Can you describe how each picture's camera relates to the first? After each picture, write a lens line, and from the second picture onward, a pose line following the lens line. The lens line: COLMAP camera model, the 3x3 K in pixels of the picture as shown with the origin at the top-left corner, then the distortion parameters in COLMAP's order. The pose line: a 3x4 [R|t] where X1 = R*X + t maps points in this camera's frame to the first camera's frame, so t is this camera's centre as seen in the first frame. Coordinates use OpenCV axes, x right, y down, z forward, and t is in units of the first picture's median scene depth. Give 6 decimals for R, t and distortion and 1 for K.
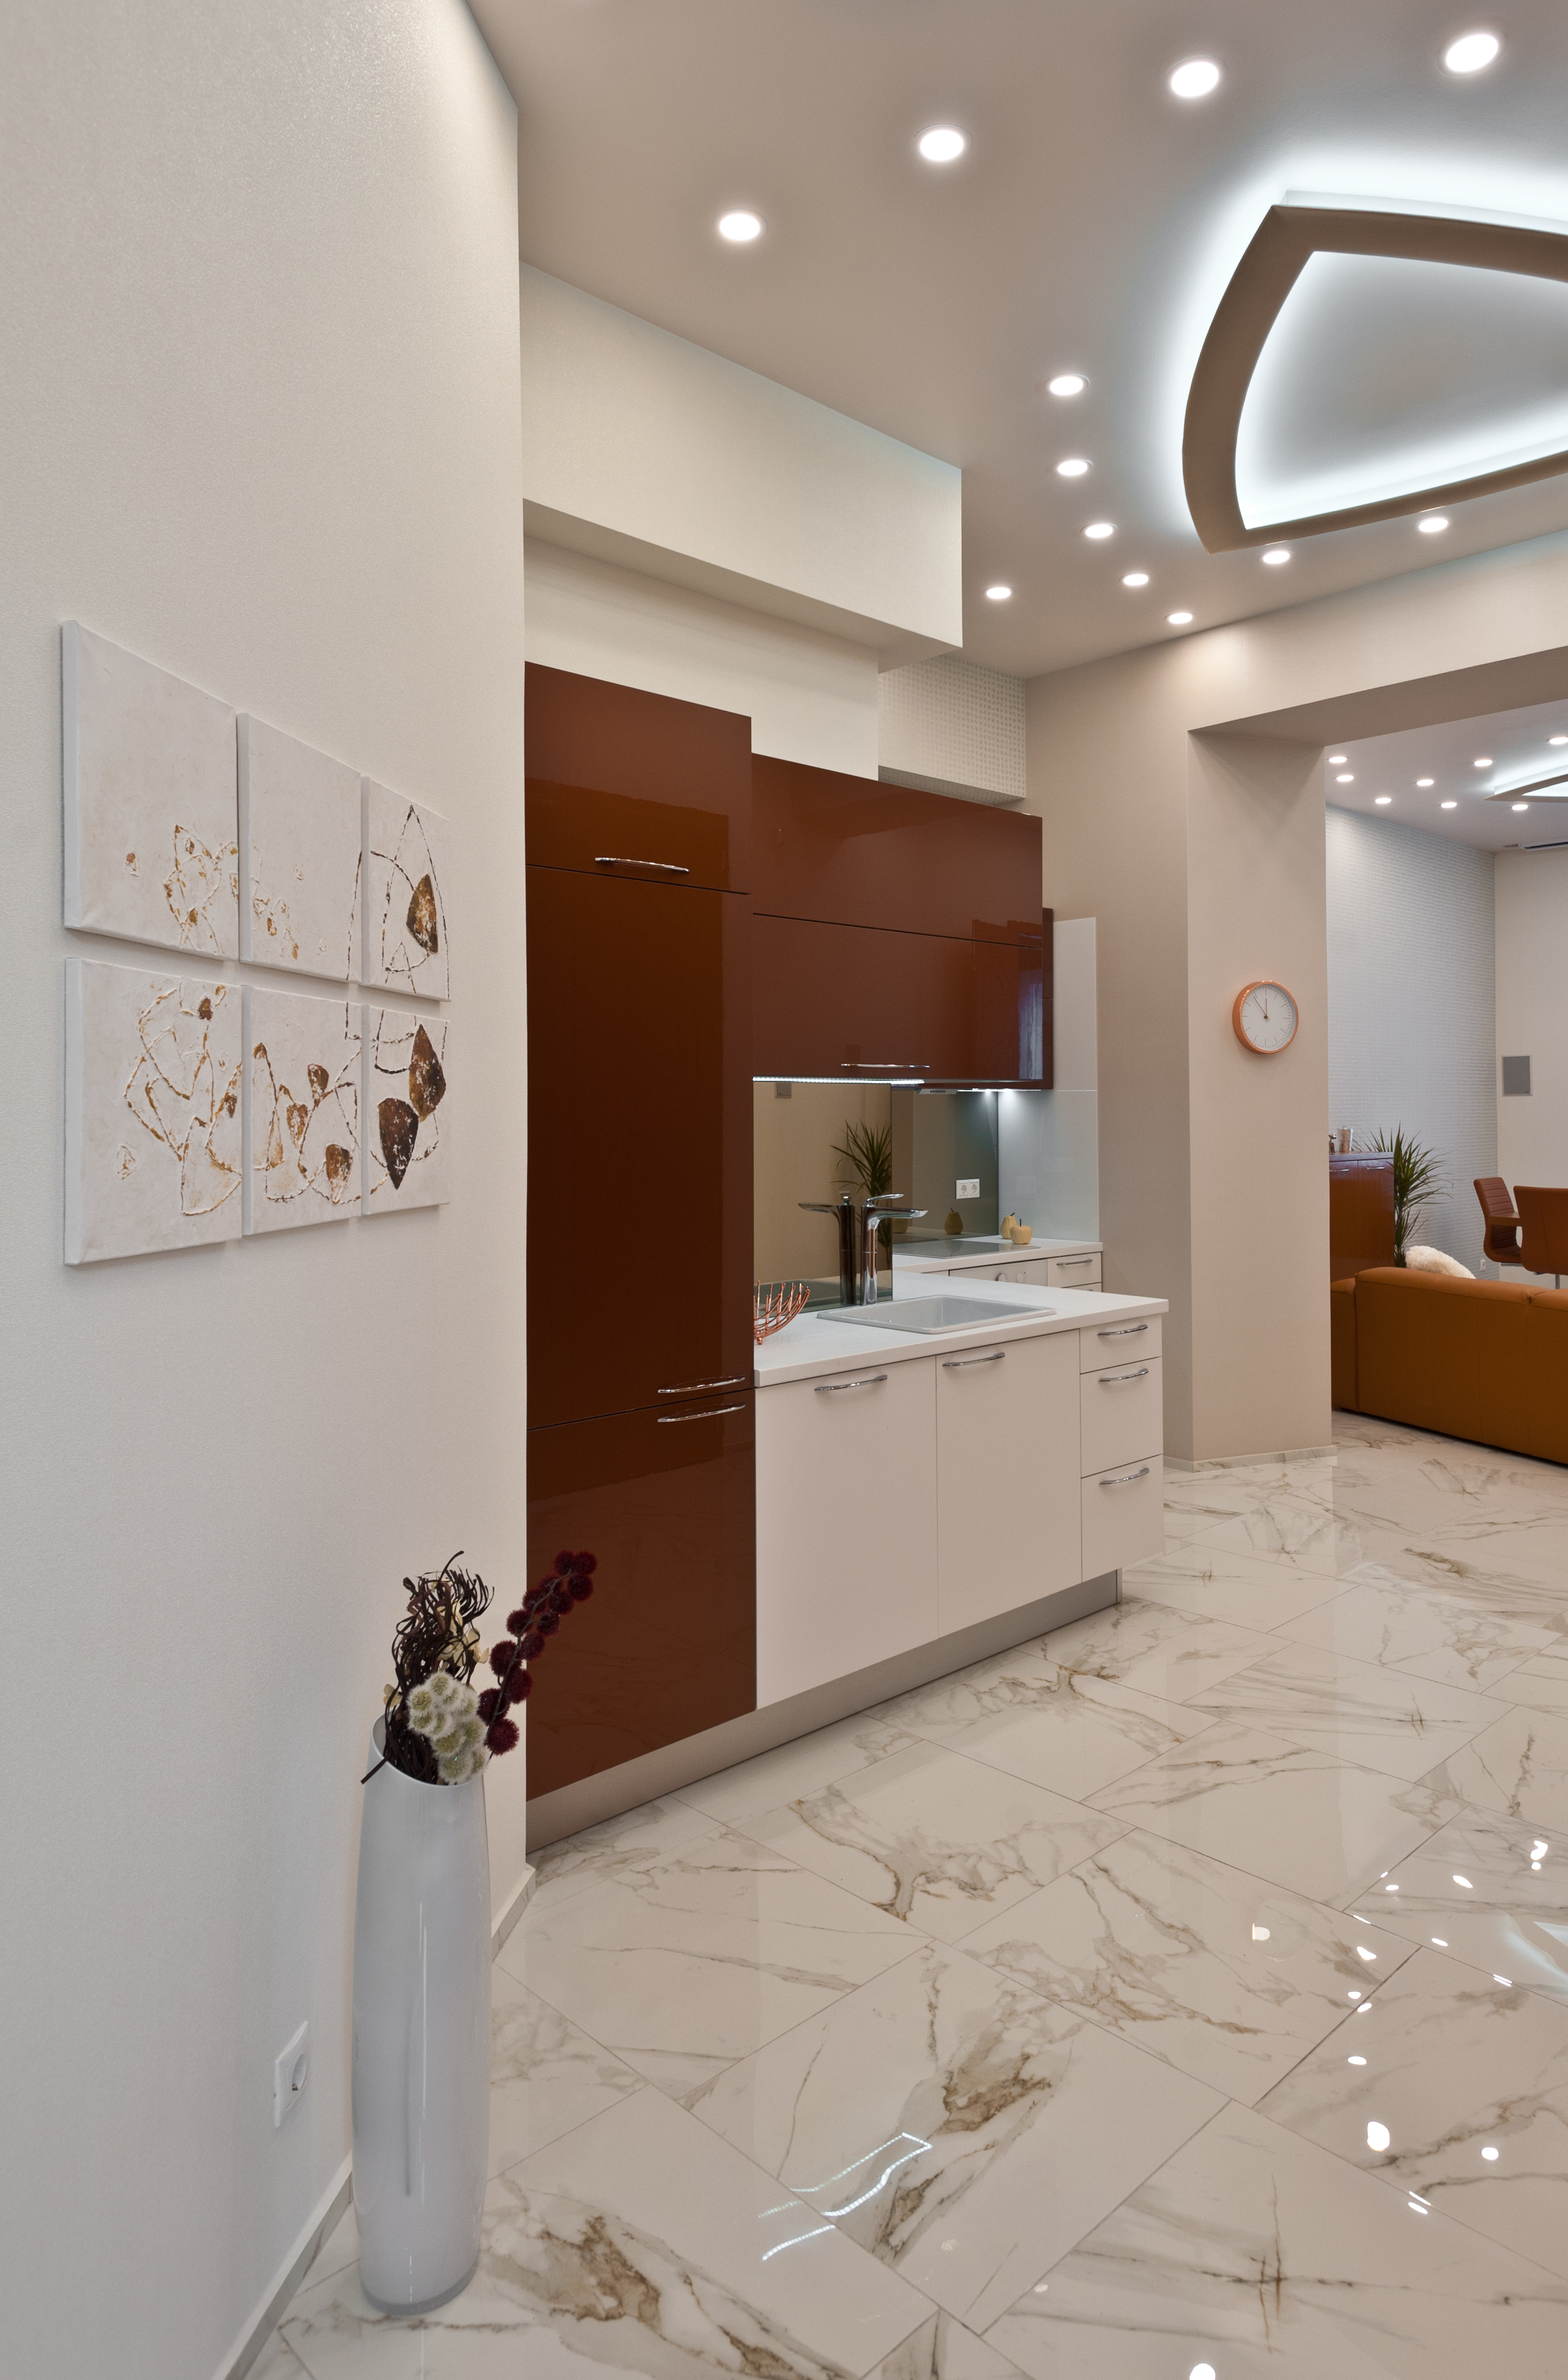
lens RADIAL K [[1466.0, 0, 853.4], [0, 1466.0, 1103.5], [0, 0, 1]] dist [0.058912, -0.014087]
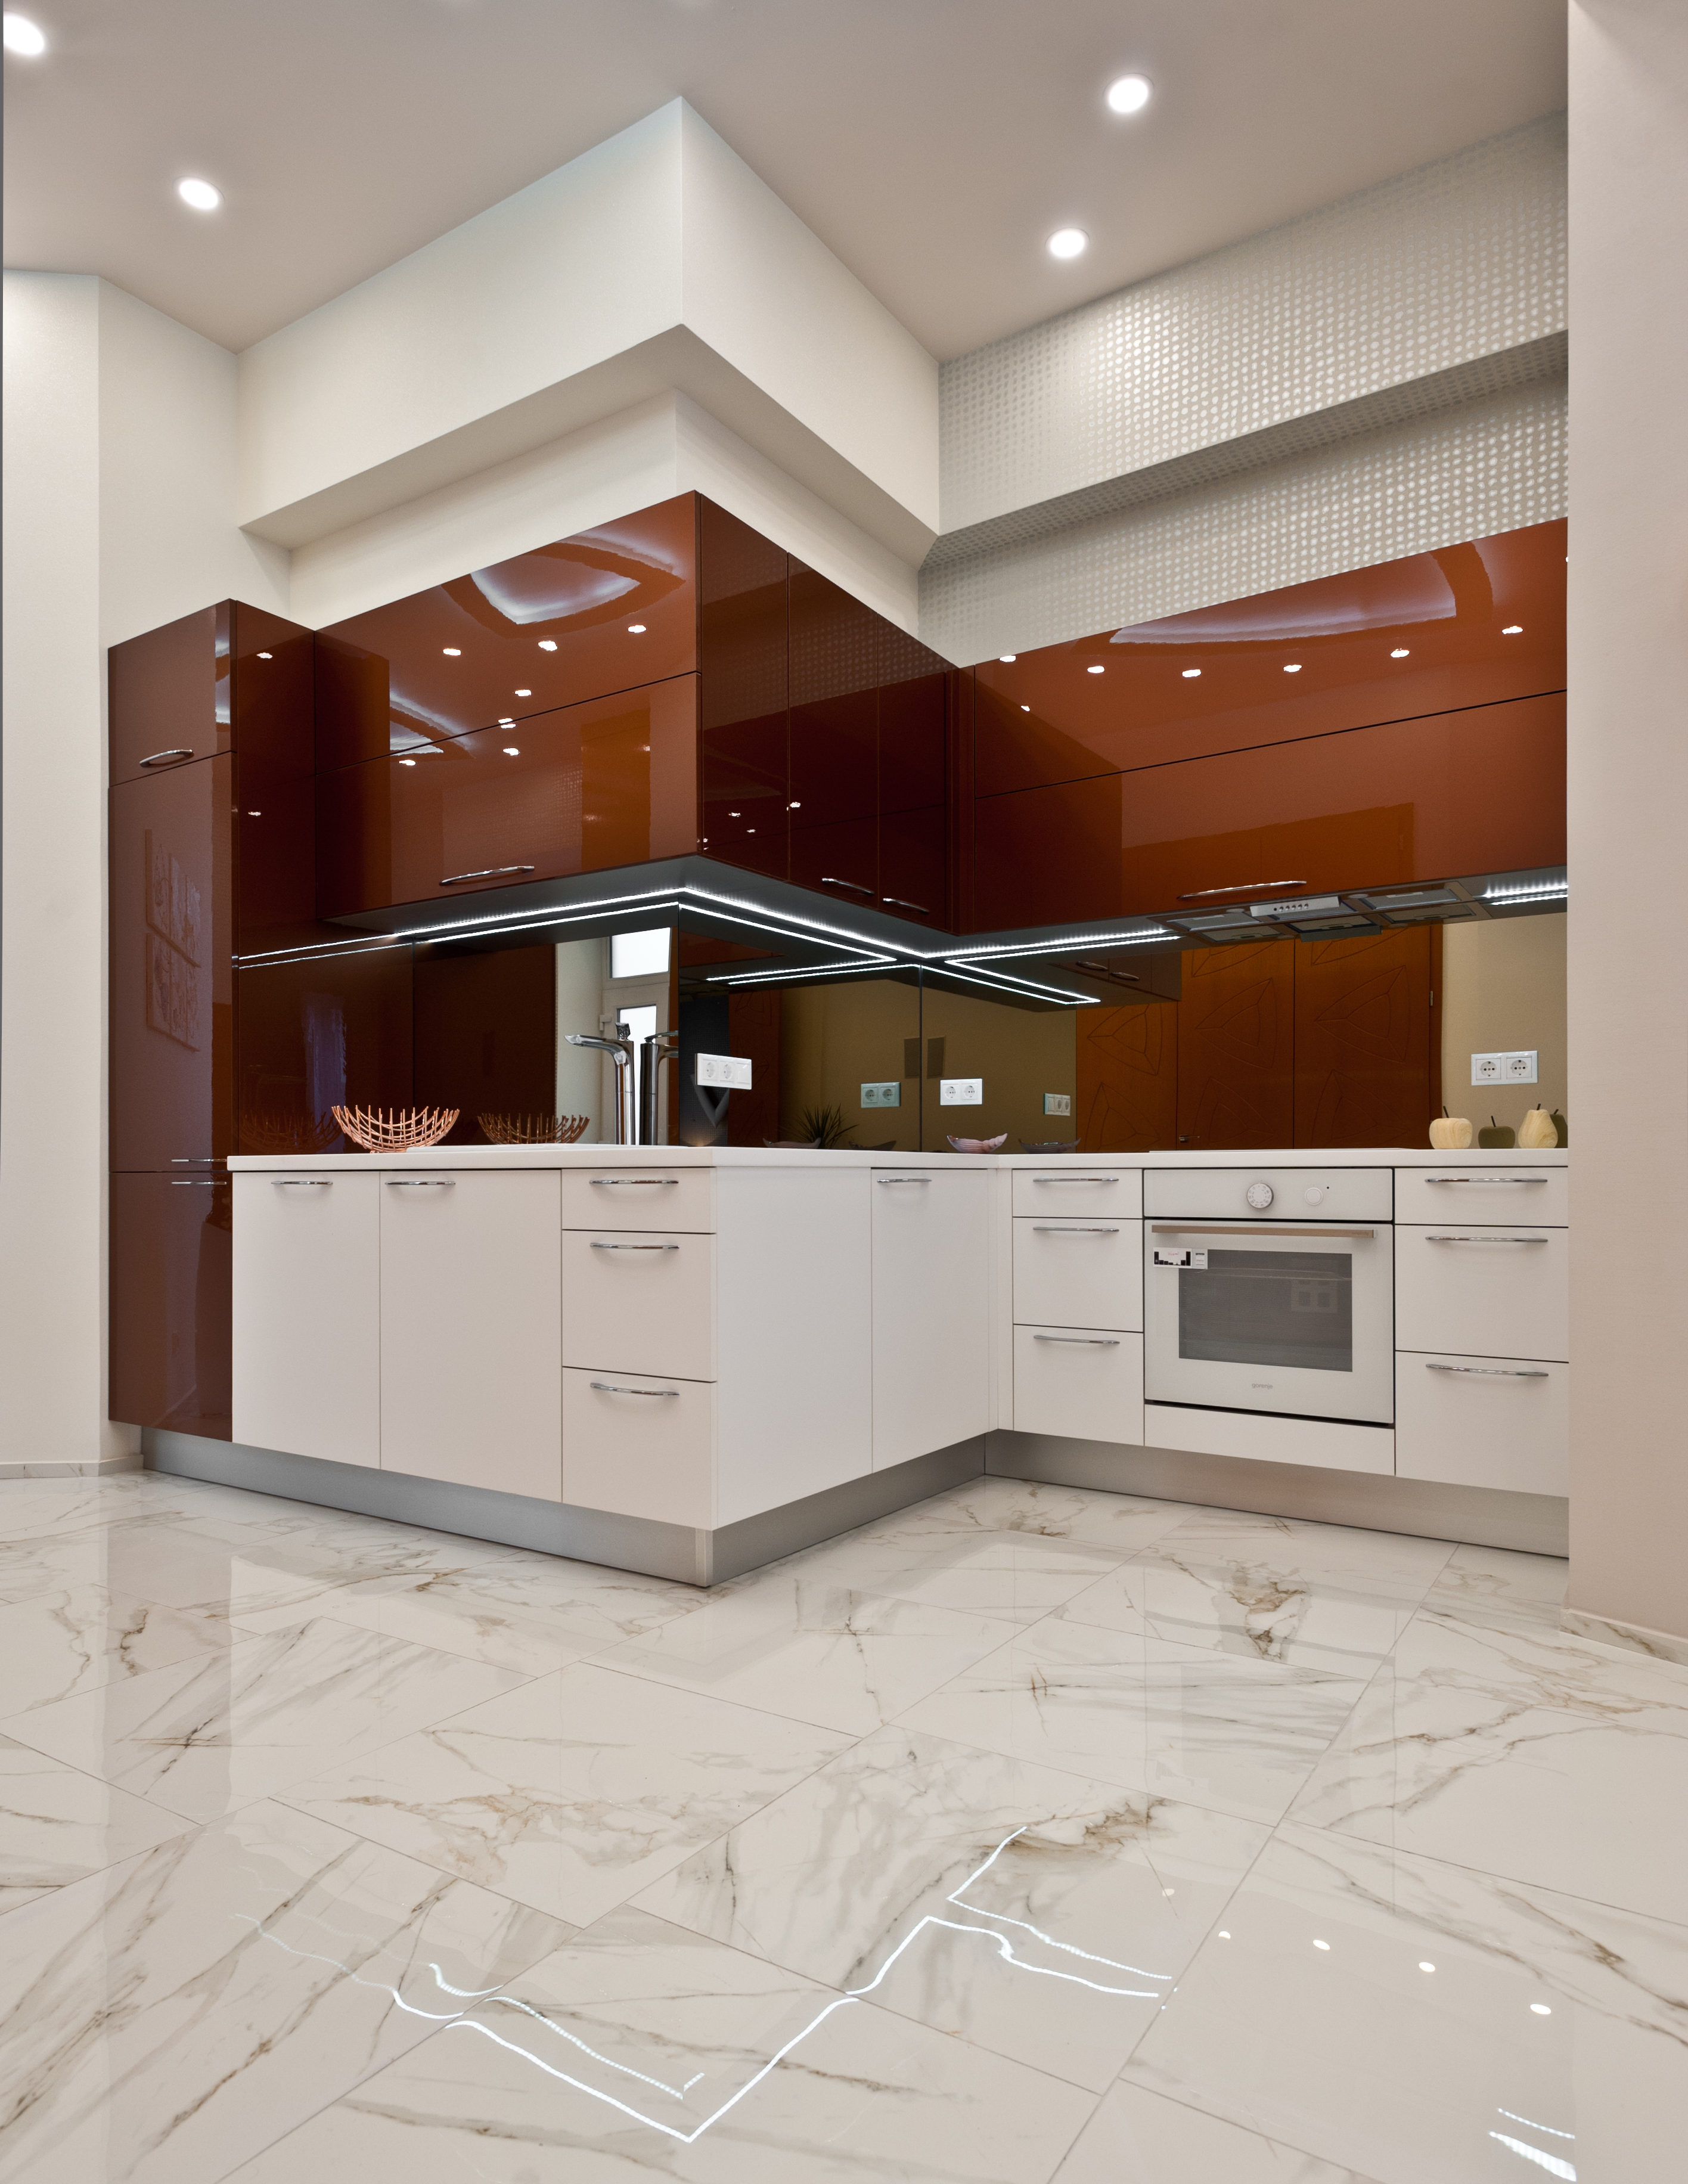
lens RADIAL K [[1311.6, 0, 827.0], [0, 1311.6, 1160.4], [0, 0, 1]] dist [0.031280, 0.000053]
pose [[0.185622, -0.008210, -0.982587, 0.803986], [0.006630, 0.999953, -0.007103, 0.145930], [0.982599, -0.005196, 0.185668, 0.957395]]
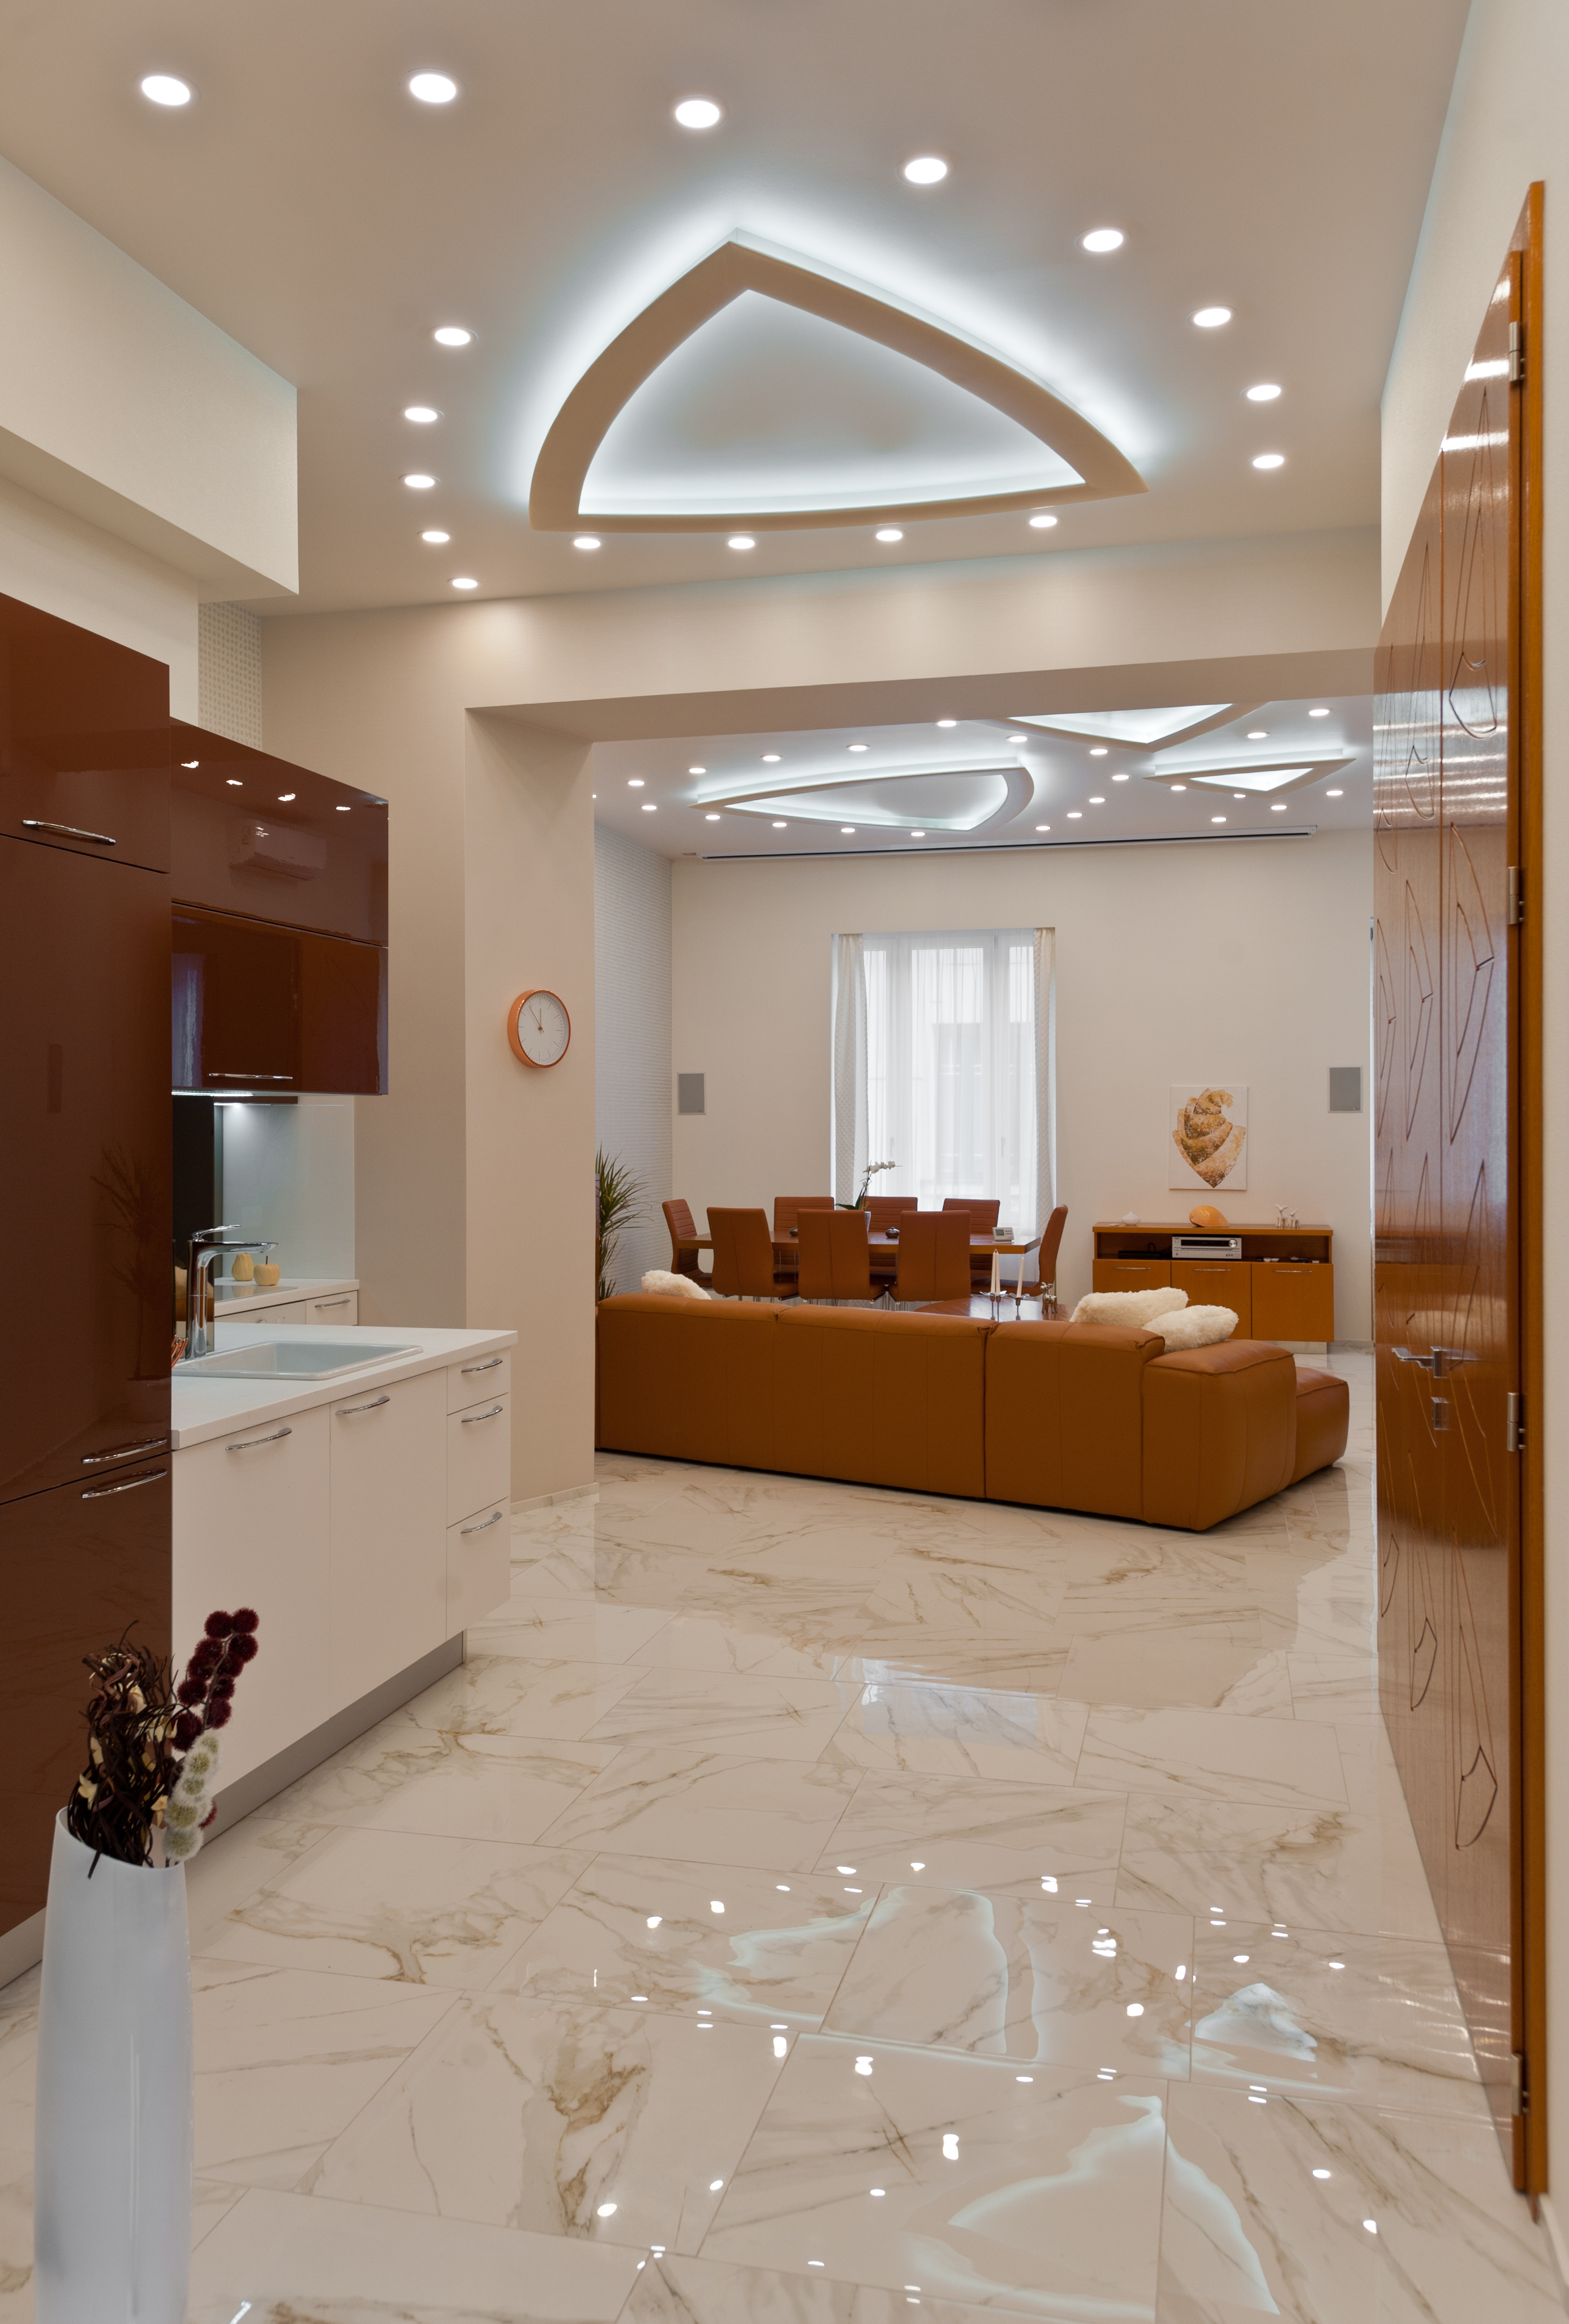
lens RADIAL K [[1776.5, 0, 777.6], [0, 1776.5, 1149.5], [0, 0, 1]] dist [0.060794, -0.007750]
pose [[0.863111, -0.003076, 0.505005, -0.217446], [-0.005223, 0.999874, 0.015017, -0.000209], [-0.504987, -0.015599, 0.862986, -0.058914]]
